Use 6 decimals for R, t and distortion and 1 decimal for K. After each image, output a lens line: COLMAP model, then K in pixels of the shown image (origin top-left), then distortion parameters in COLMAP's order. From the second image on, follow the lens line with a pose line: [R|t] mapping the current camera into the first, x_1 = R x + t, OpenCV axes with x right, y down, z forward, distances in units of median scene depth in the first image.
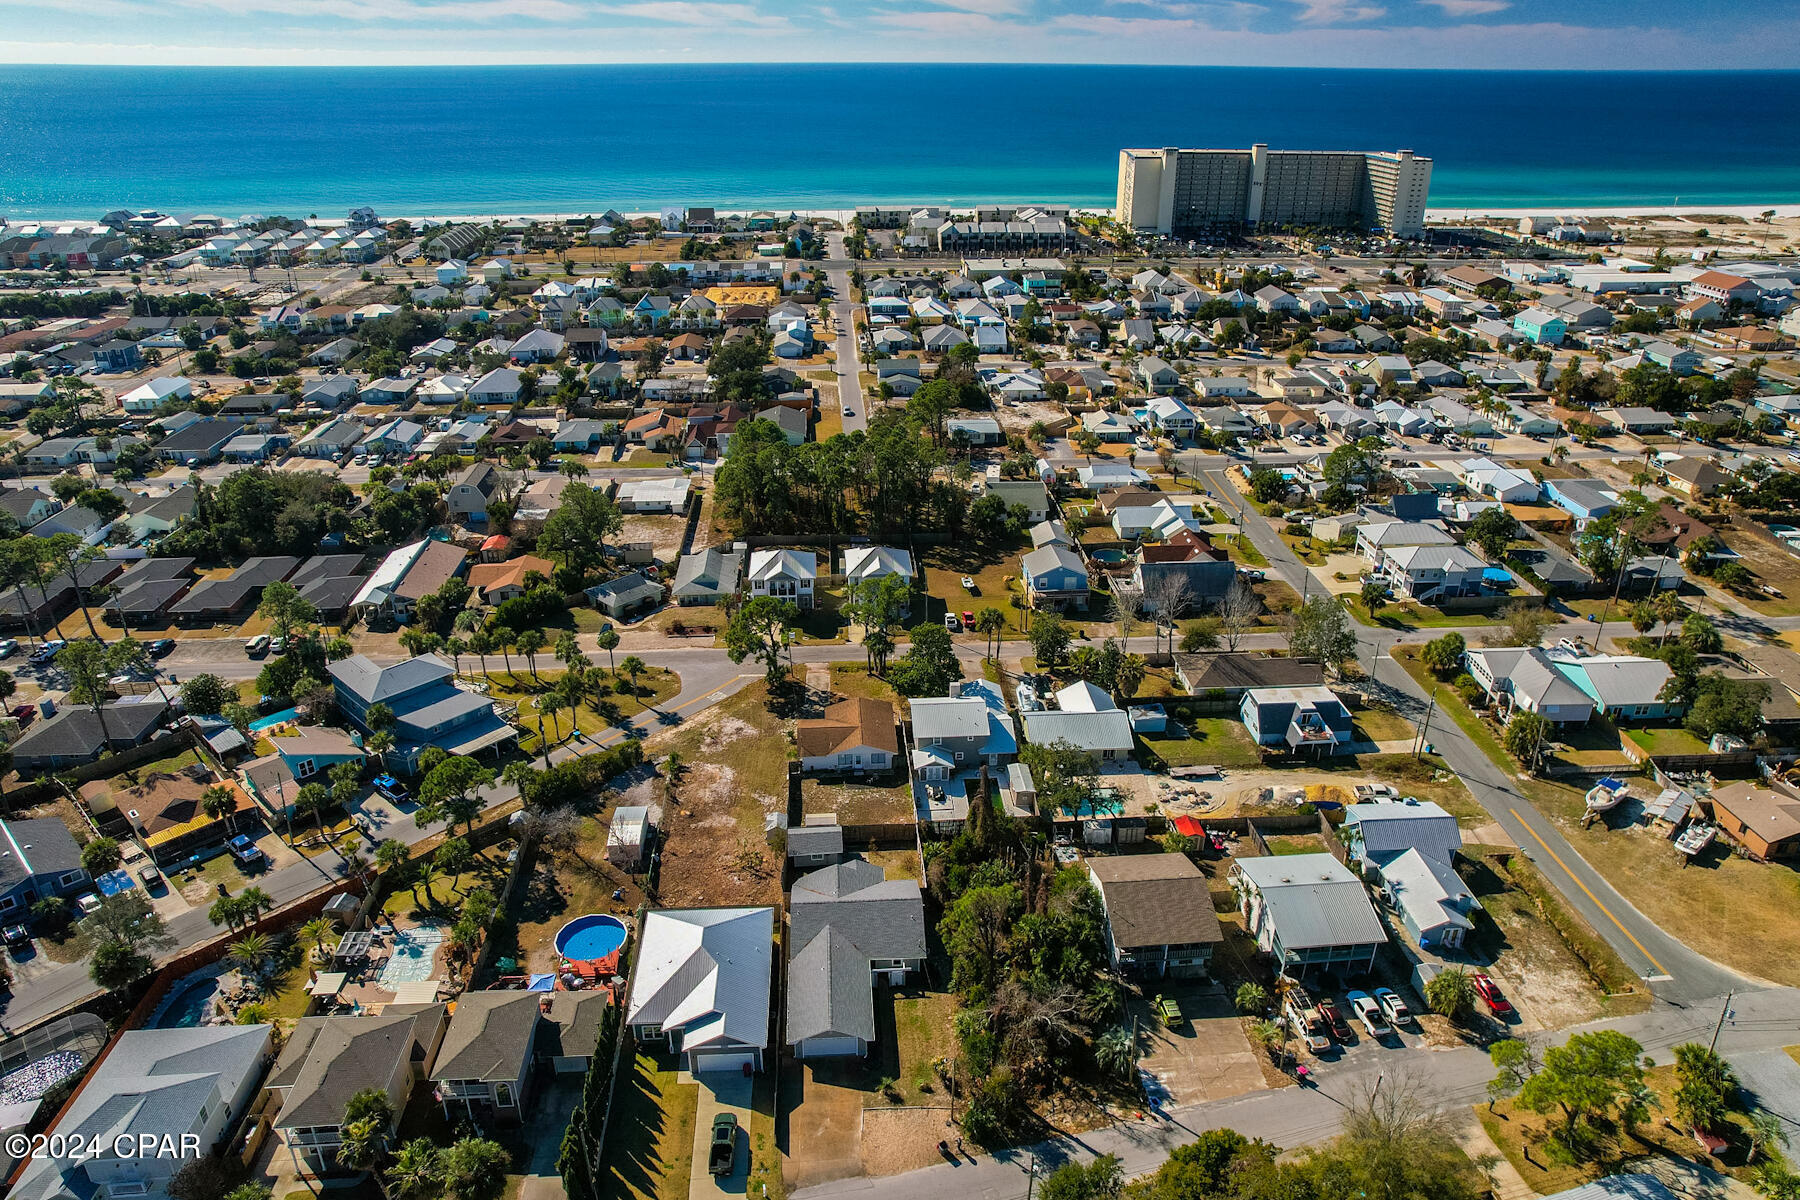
lens RADIAL K [[1144.4, 0, 900.0], [0, 1144.4, 600.0], [0, 0, 1]] dist [-0.070597, 0.053471]
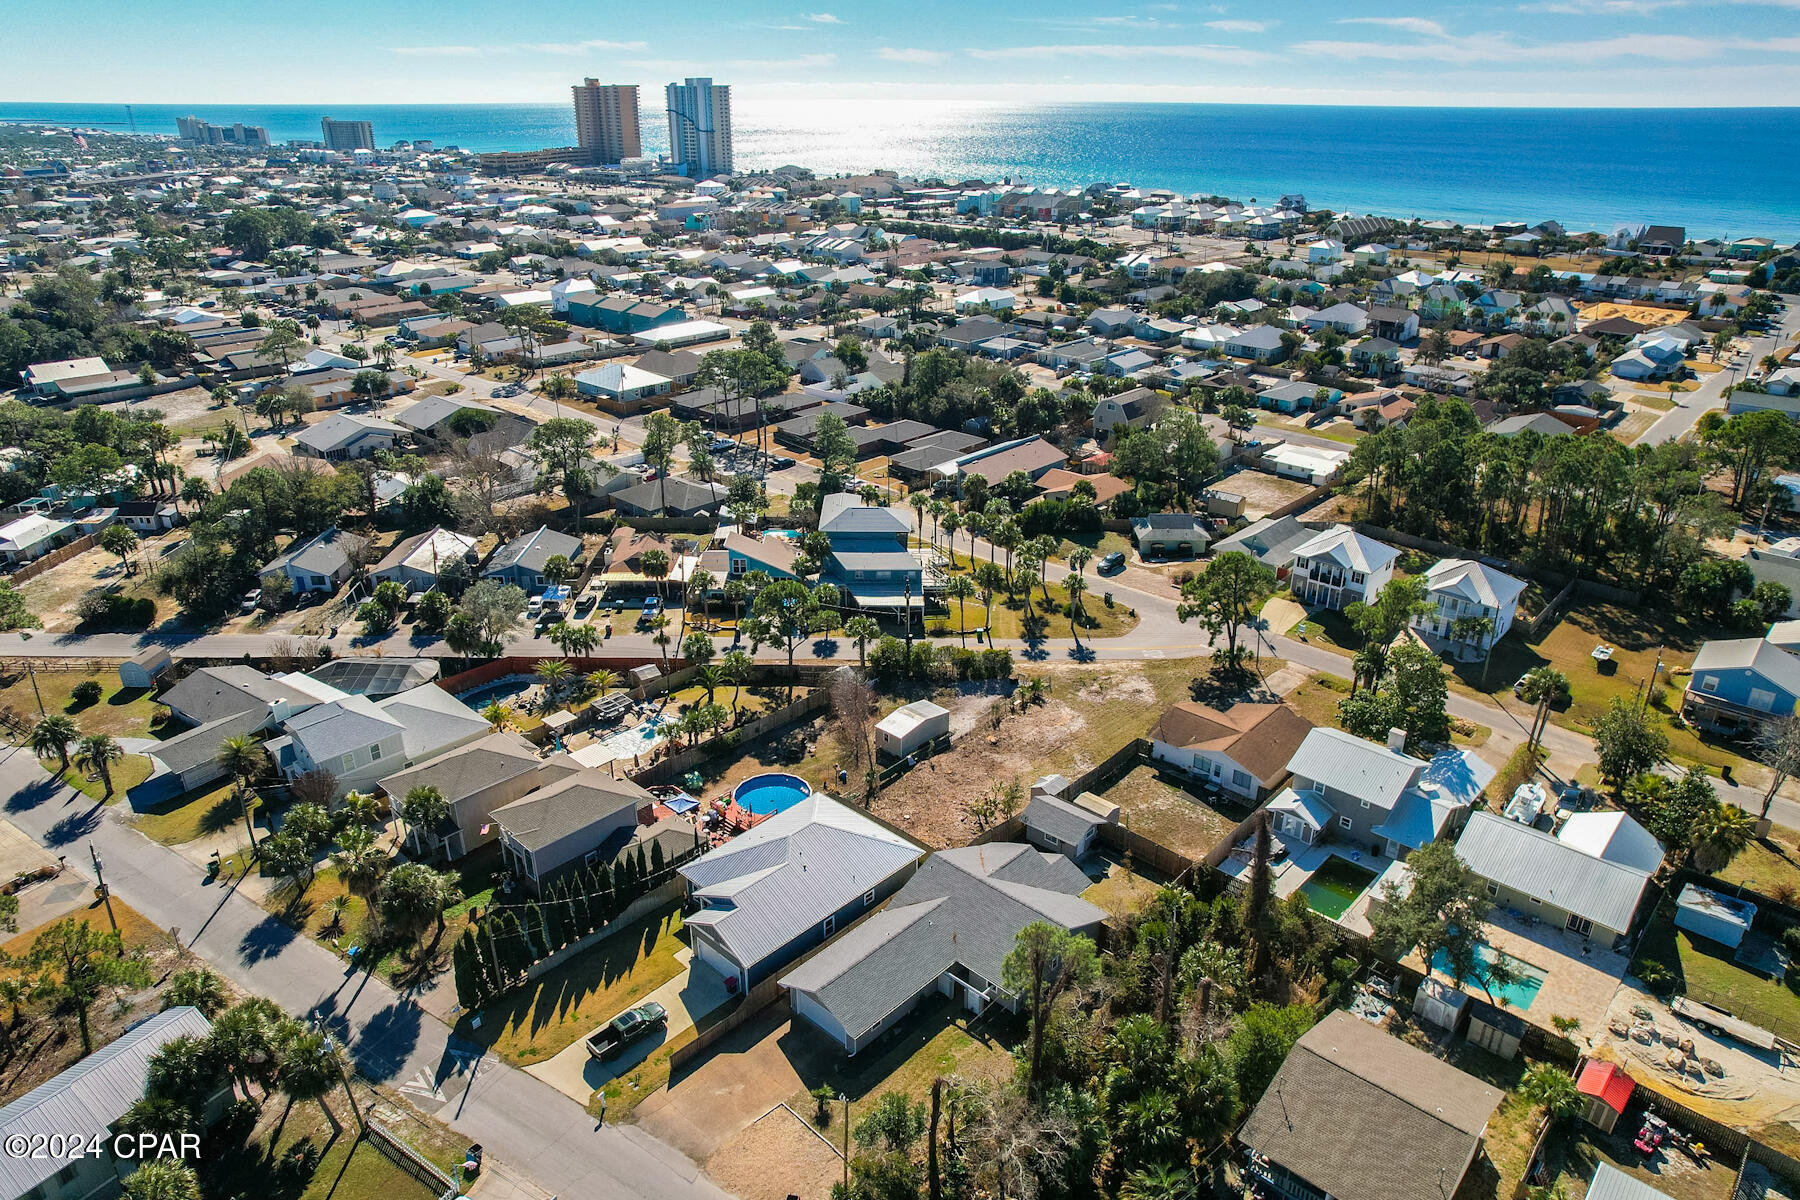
lens RADIAL K [[1144.4, 0, 900.0], [0, 1144.4, 600.0], [0, 0, 1]] dist [-0.070597, 0.053471]
pose [[0.692933, 0.298331, -0.656386, 0.265726], [-0.310969, 0.945014, 0.101231, 0.023690], [0.650494, 0.133970, 0.747602, 0.289607]]
